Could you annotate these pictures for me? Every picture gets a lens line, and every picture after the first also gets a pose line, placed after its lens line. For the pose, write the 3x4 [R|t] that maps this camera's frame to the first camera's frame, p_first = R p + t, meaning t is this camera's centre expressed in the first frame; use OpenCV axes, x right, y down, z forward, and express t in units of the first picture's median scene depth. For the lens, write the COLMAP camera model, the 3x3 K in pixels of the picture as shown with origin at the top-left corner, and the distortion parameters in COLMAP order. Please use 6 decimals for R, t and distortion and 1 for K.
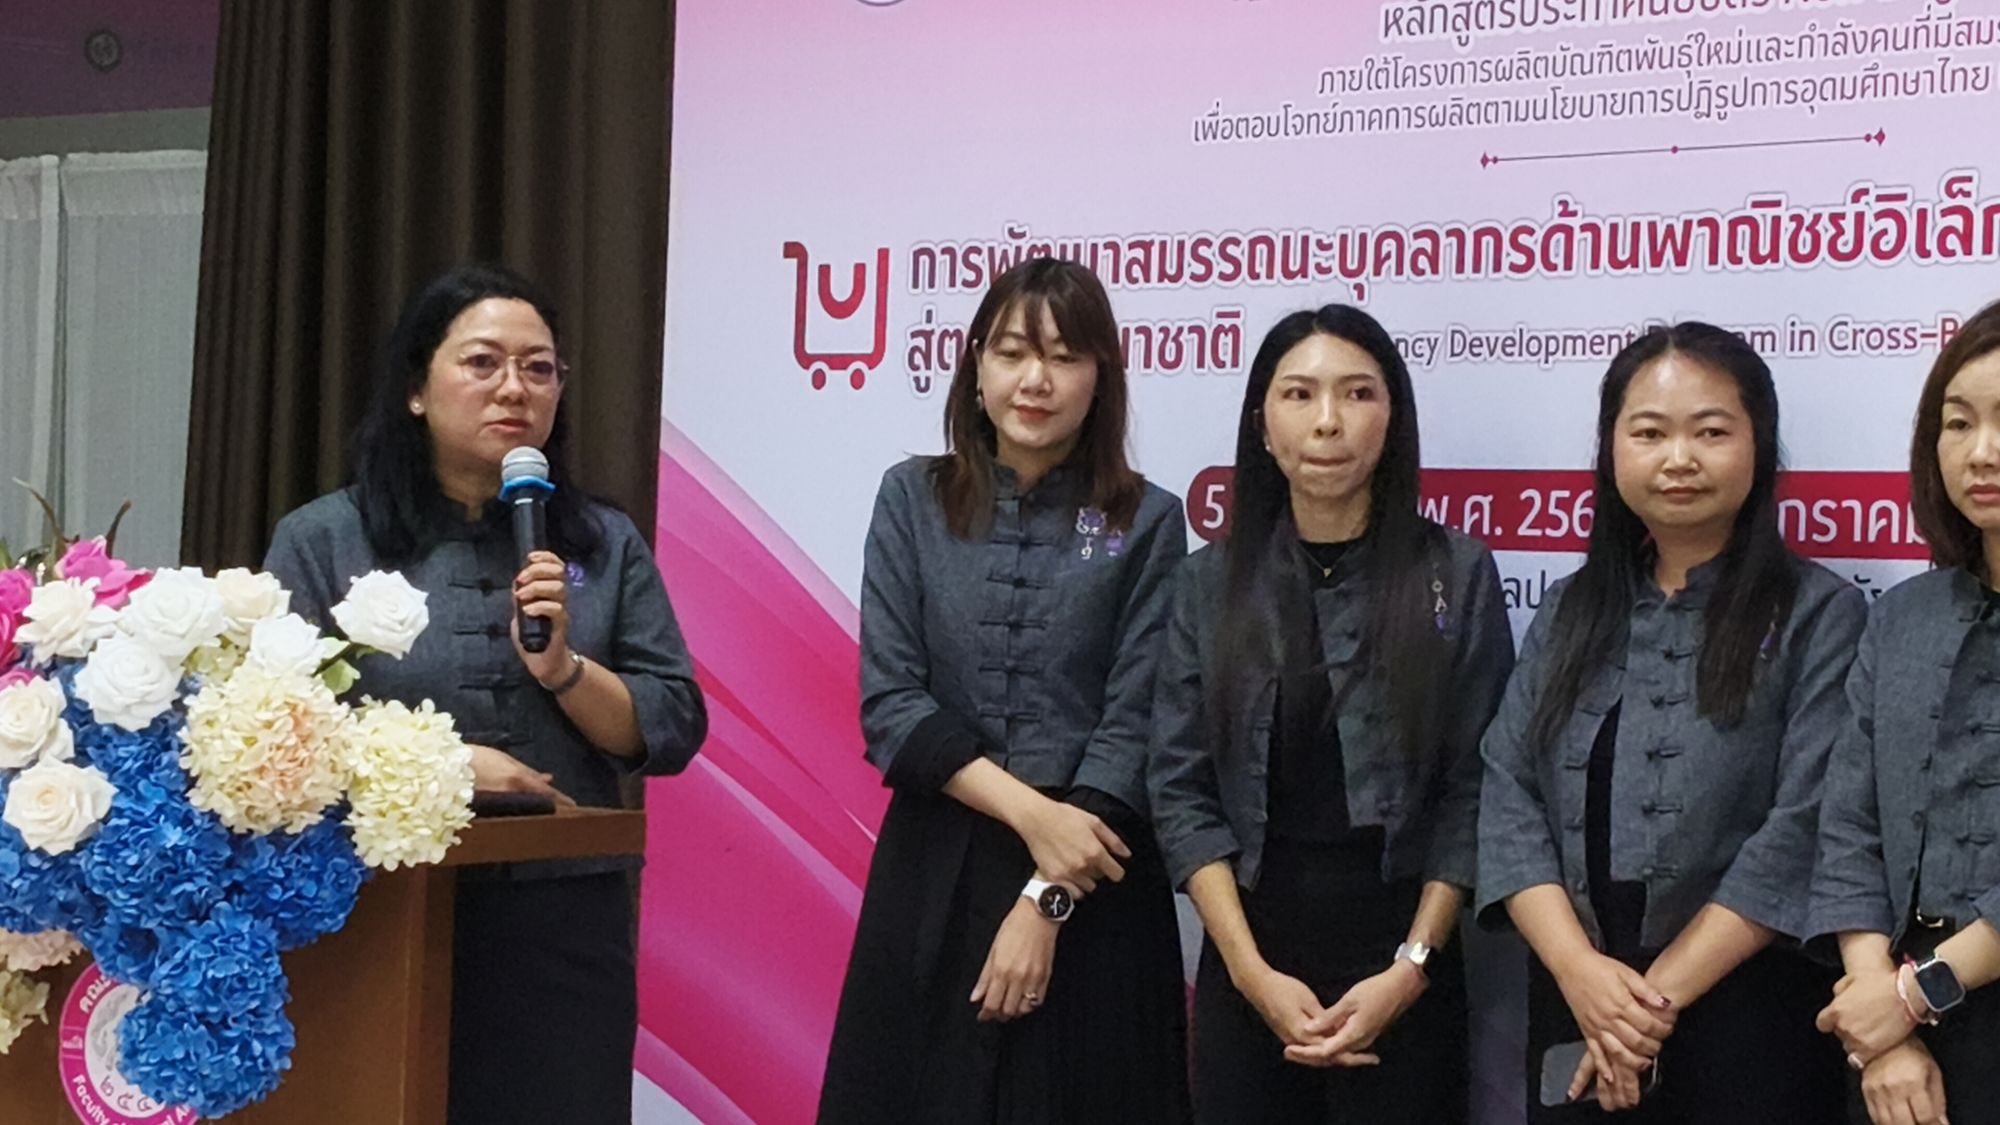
lens RADIAL K [[4279.9, 0, 1167.2], [0, 4279.9, 558.3], [0, 0, 1]] dist [0.140172, 0.092298]
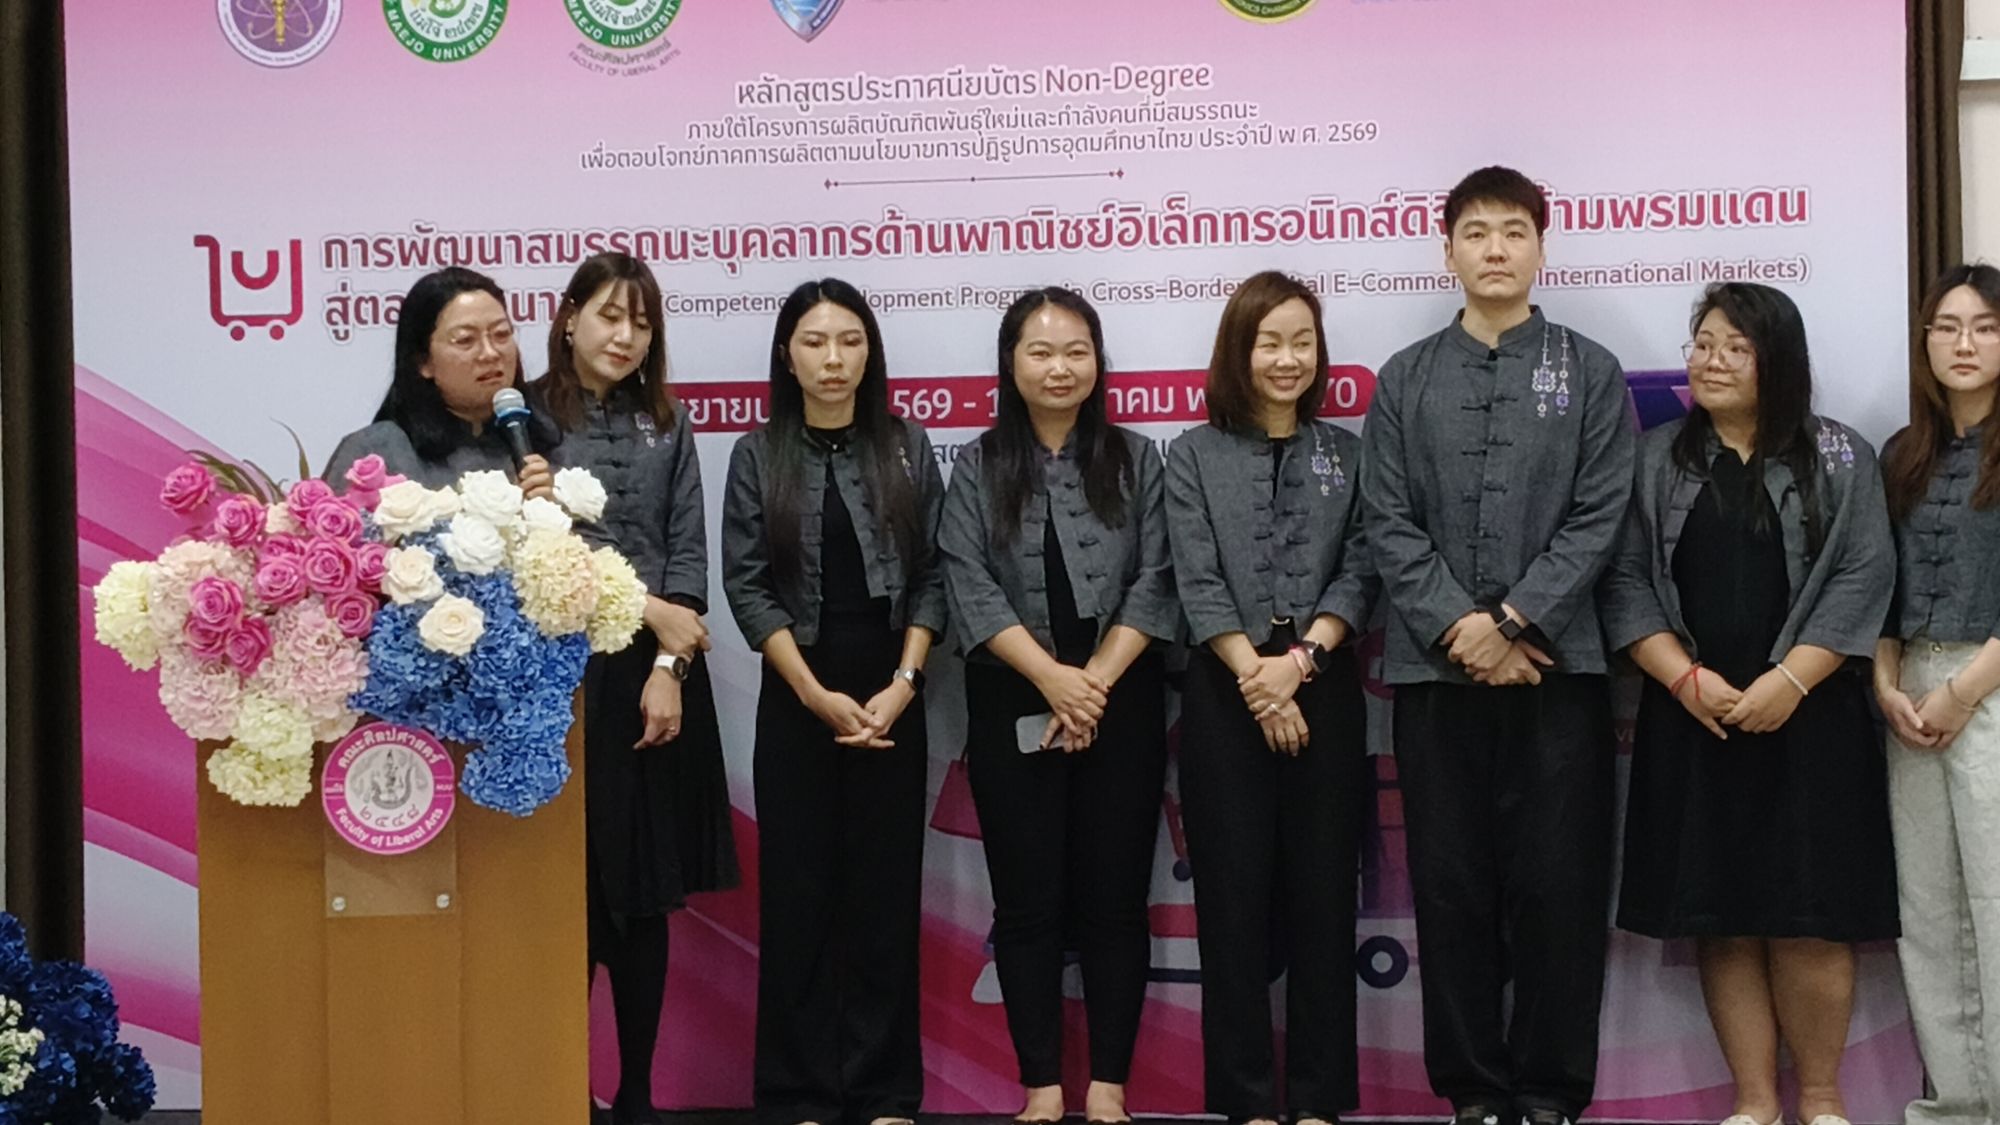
lens RADIAL K [[3857.0, 0, 1000.0], [0, 3857.0, 562.5], [0, 0, 1]] dist [0.071003, -0.184133]
pose [[0.825108, -0.064688, 0.561259, -0.707296], [0.045665, 0.997809, 0.047869, -0.019311], [-0.563126, -0.013867, 0.826255, -0.223894]]
